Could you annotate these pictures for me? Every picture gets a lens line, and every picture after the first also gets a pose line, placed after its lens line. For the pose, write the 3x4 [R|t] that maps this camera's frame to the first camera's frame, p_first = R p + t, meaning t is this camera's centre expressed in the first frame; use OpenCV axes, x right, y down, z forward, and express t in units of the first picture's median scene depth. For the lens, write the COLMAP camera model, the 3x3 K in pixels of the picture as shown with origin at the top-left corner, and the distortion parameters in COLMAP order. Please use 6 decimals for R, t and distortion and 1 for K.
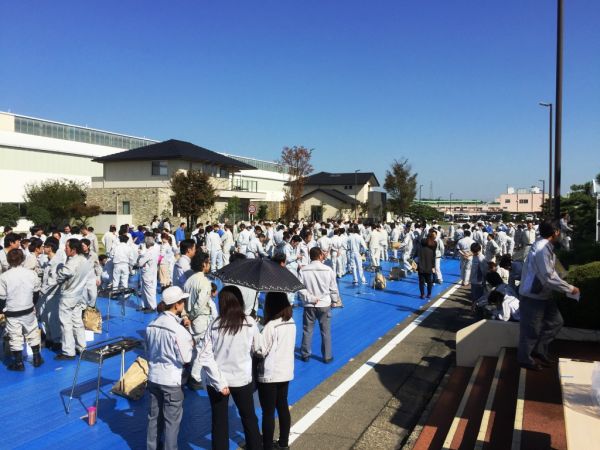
lens RADIAL K [[503.6, 0, 300.0], [0, 503.6, 225.0], [0, 0, 1]] dist [0.045729, -0.001373]
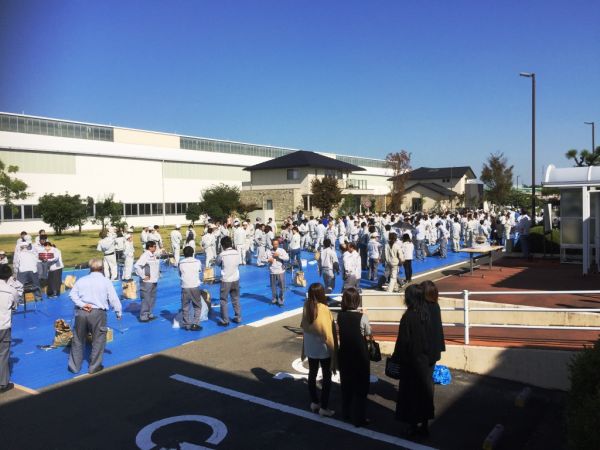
lens RADIAL K [[503.6, 0, 300.0], [0, 503.6, 225.0], [0, 0, 1]] dist [0.045729, -0.001373]
pose [[0.980350, -0.015650, -0.196642, -0.003278], [0.018824, 0.999721, 0.014283, 0.001580], [0.196364, -0.017704, 0.980371, -0.200812]]
